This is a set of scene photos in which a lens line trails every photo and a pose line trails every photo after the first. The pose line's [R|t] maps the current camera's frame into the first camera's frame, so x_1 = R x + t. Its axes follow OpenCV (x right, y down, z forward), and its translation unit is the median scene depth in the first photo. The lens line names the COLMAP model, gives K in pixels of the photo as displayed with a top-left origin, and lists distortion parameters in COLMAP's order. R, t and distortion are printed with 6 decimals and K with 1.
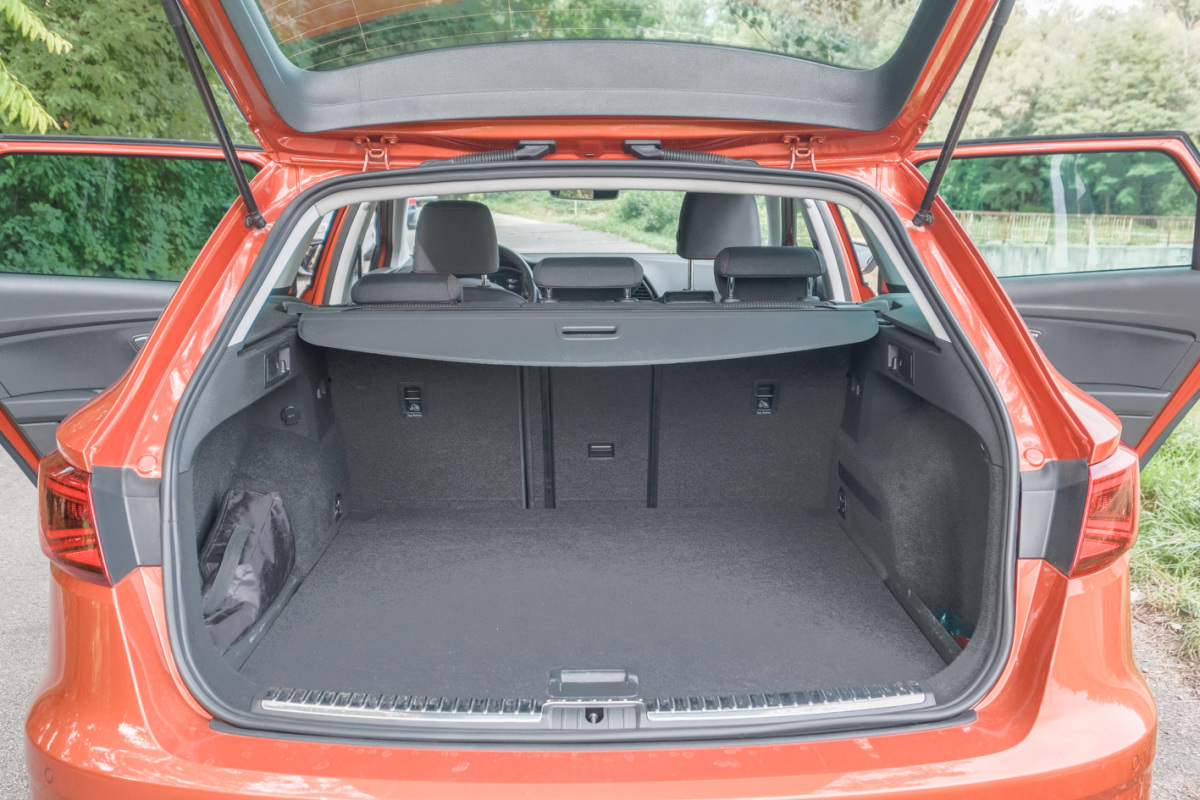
lens RADIAL K [[1222.5, 0, 597.4], [0, 1222.5, 402.1], [0, 0, 1]] dist [0.032306, 0.000000]
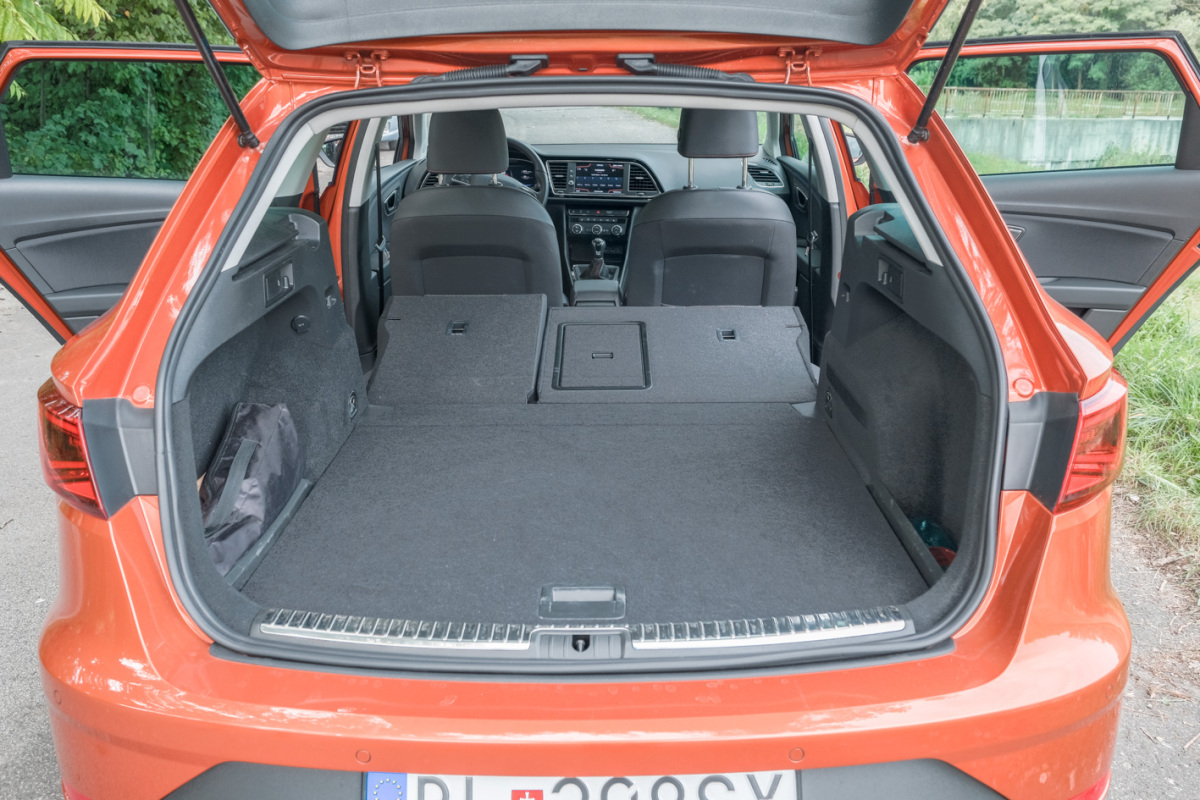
lens RADIAL K [[1068.9, 0, 595.8], [0, 1068.9, 400.5], [0, 0, 1]] dist [0.027722, -0.008122]
pose [[0.999819, 0.000345, -0.019001, 0.021448], [0.002092, 0.991758, 0.128111, -0.048348], [0.018889, -0.128128, 0.991578, 0.107926]]
